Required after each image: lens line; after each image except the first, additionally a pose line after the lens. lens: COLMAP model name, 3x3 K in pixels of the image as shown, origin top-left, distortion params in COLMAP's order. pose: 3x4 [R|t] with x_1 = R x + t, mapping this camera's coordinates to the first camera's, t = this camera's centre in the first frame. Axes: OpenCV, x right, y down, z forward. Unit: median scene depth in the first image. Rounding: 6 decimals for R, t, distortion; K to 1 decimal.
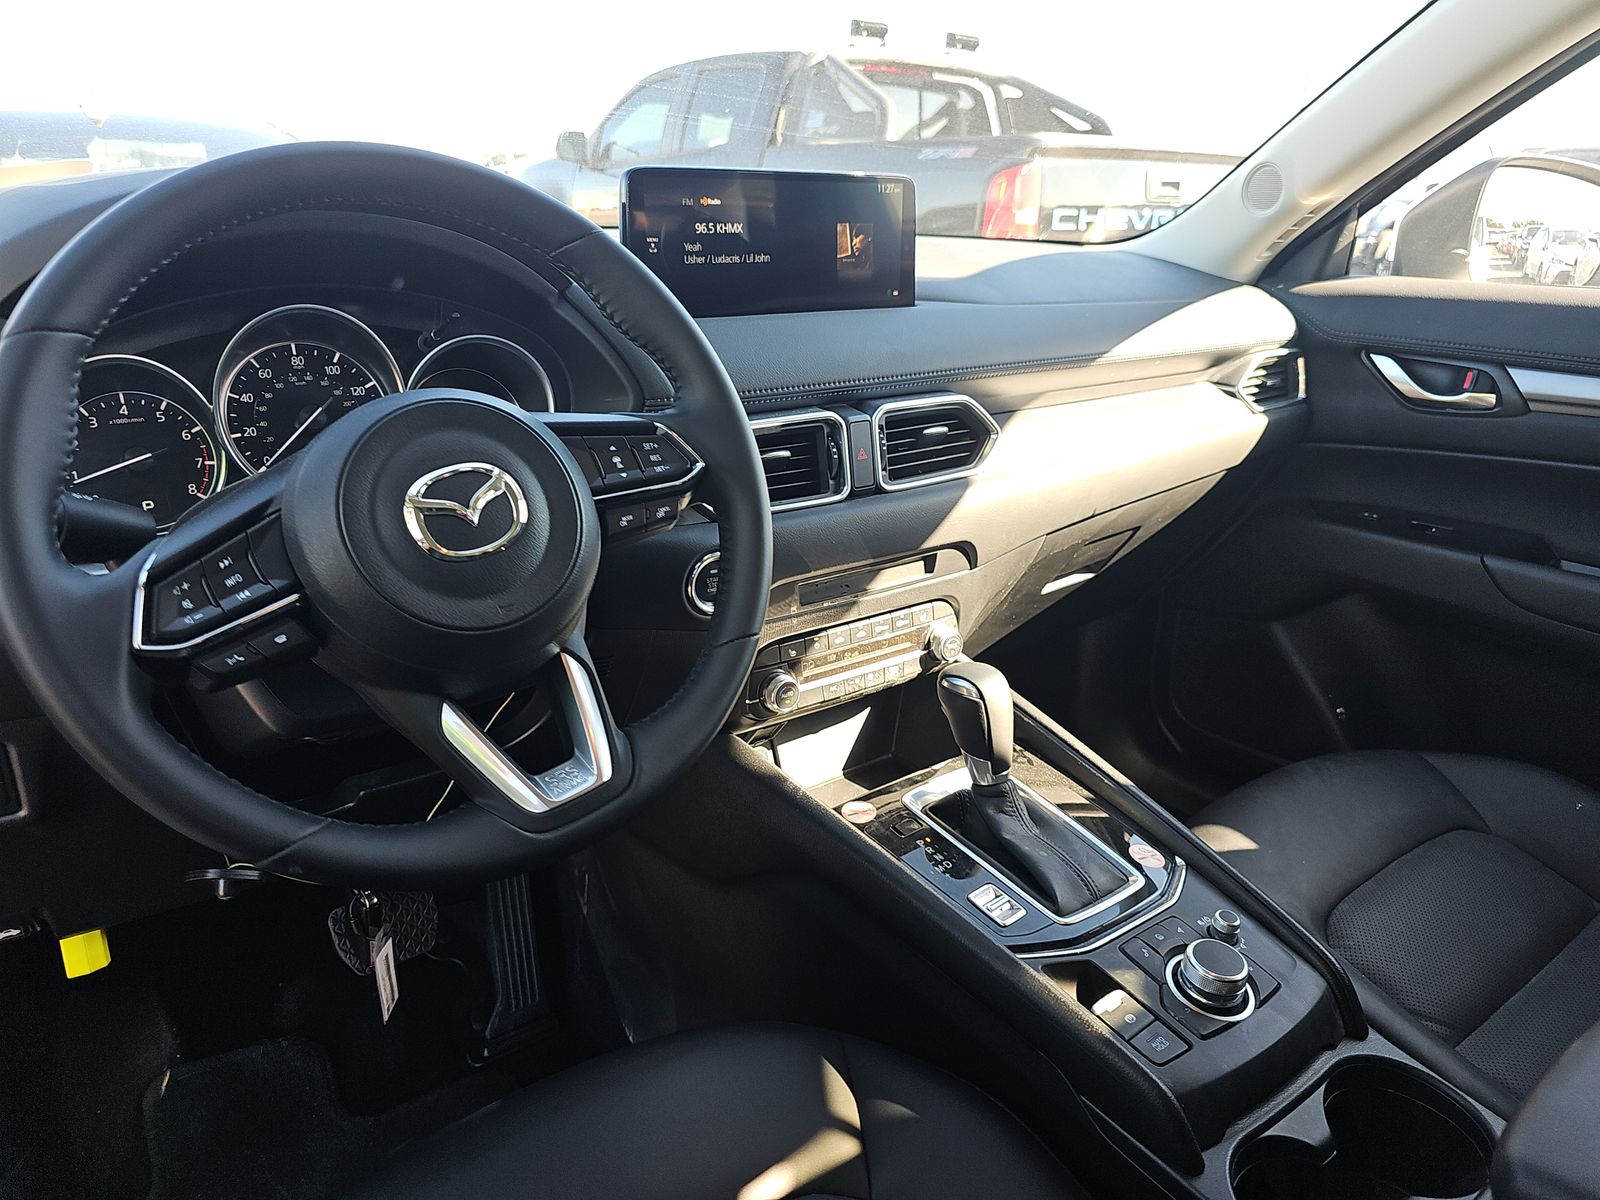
lens RADIAL K [[1070.2, 0, 803.5], [0, 1070.2, 625.0], [0, 0, 1]] dist [0.040820, -0.057633]
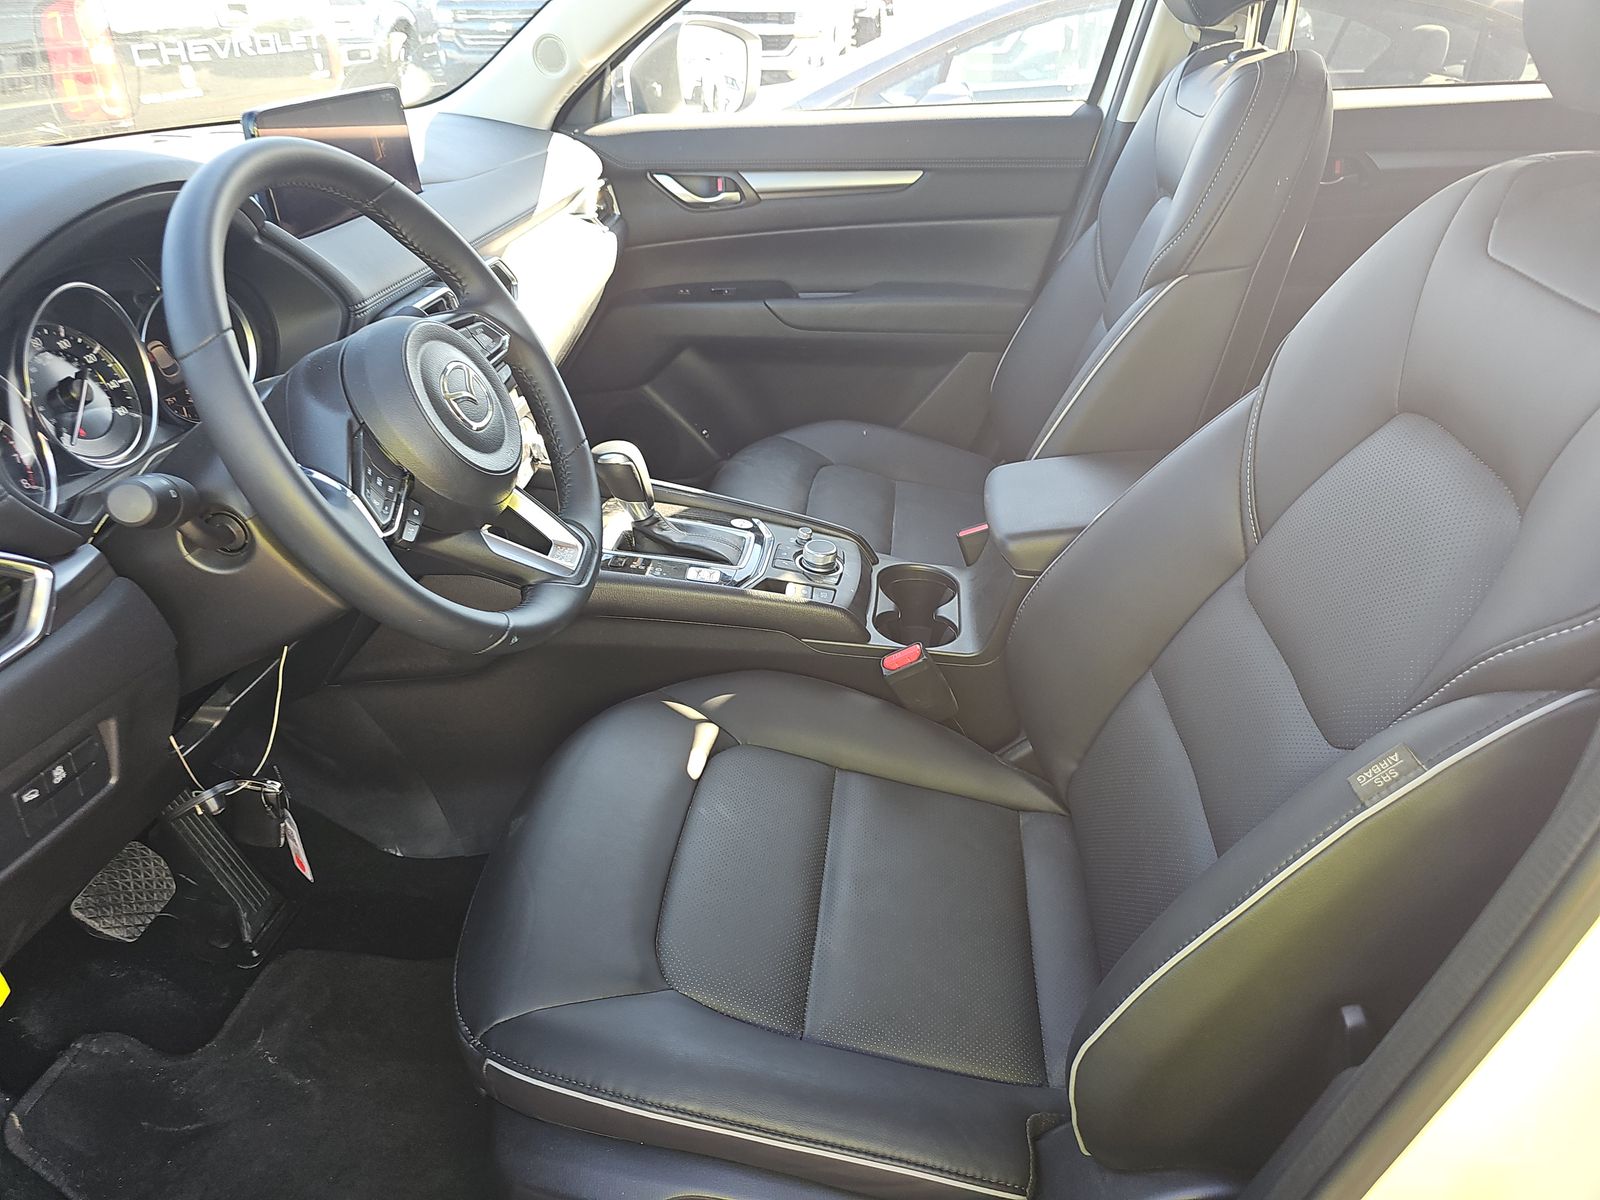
lens RADIAL K [[1070.2, 0, 803.5], [0, 1070.2, 625.0], [0, 0, 1]] dist [0.040820, -0.057633]
pose [[0.675120, -0.399645, 0.620078, -0.689972], [0.294576, 0.916670, 0.270076, -0.053990], [-0.676341, 0.000327, 0.736588, -0.257695]]
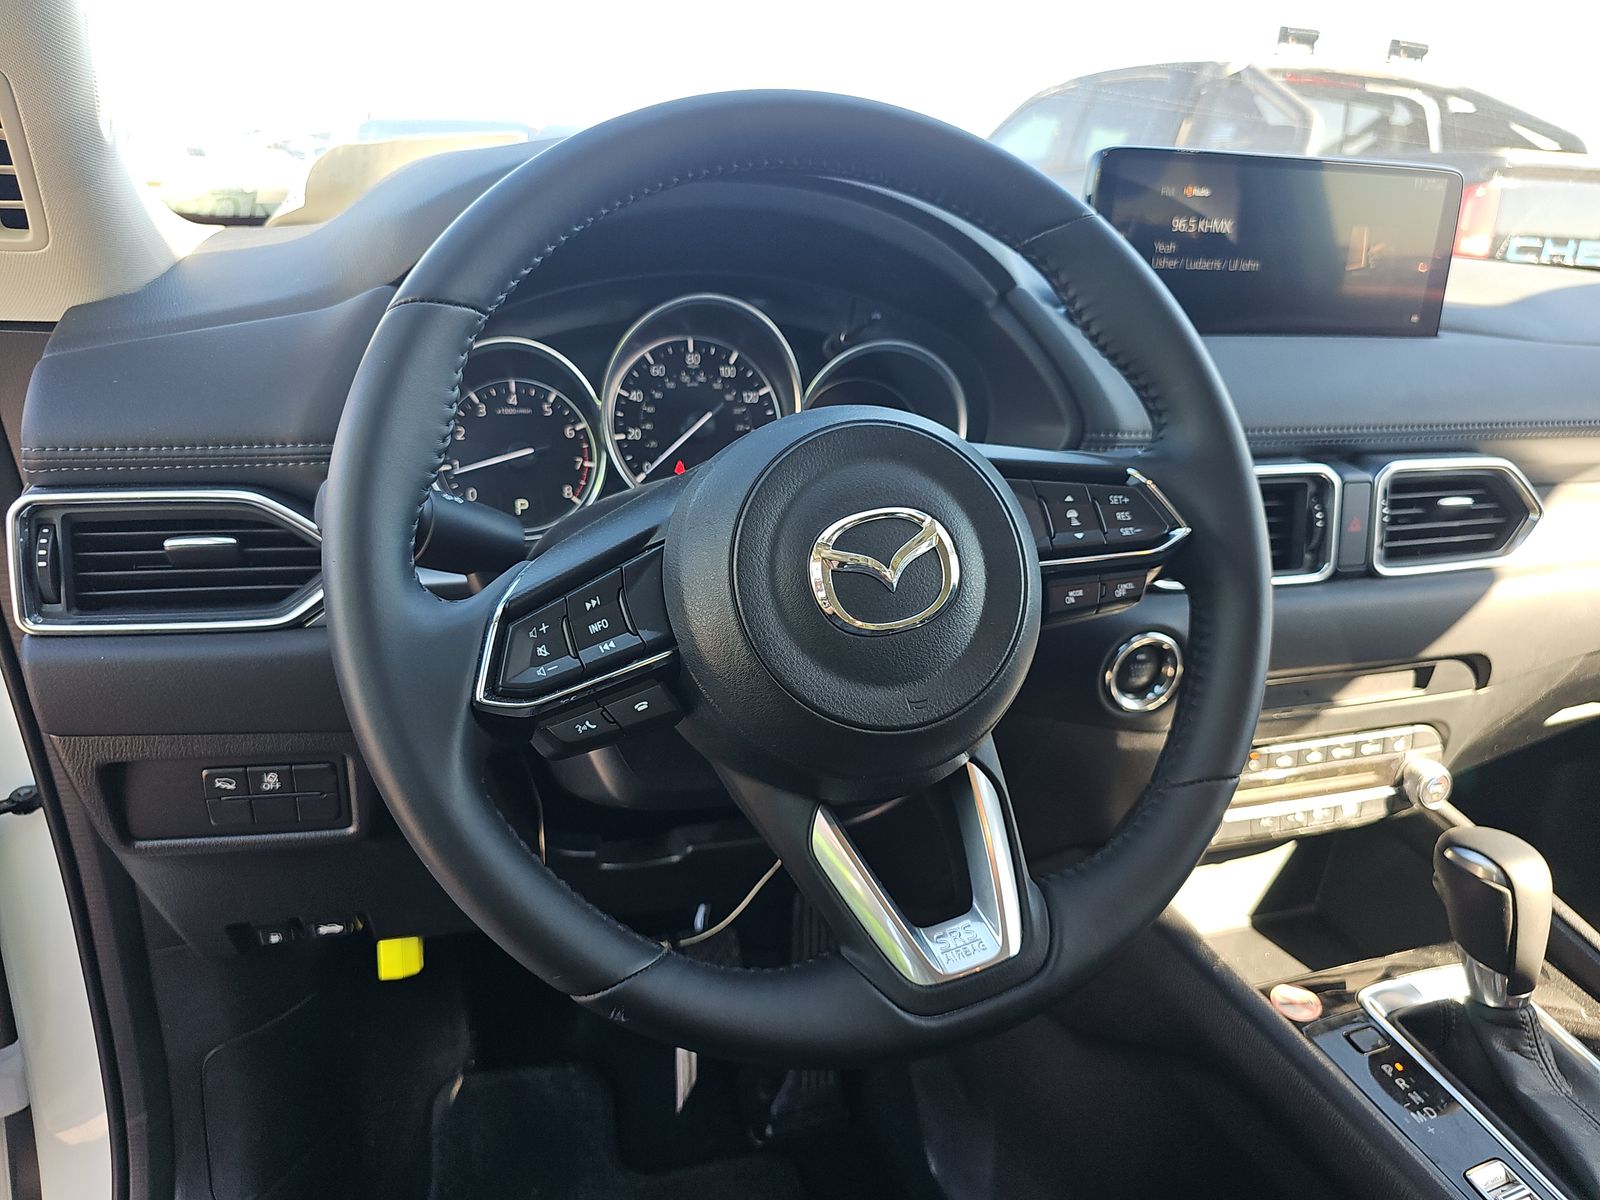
lens RADIAL K [[1090.5, 0, 797.2], [0, 1090.5, 626.4], [0, 0, 1]] dist [0.029061, -0.048116]
pose [[0.948550, 0.133806, -0.286964, -0.098191], [-0.138926, 0.990299, 0.002543, -0.039985], [0.284521, 0.037455, 0.957938, 0.167020]]
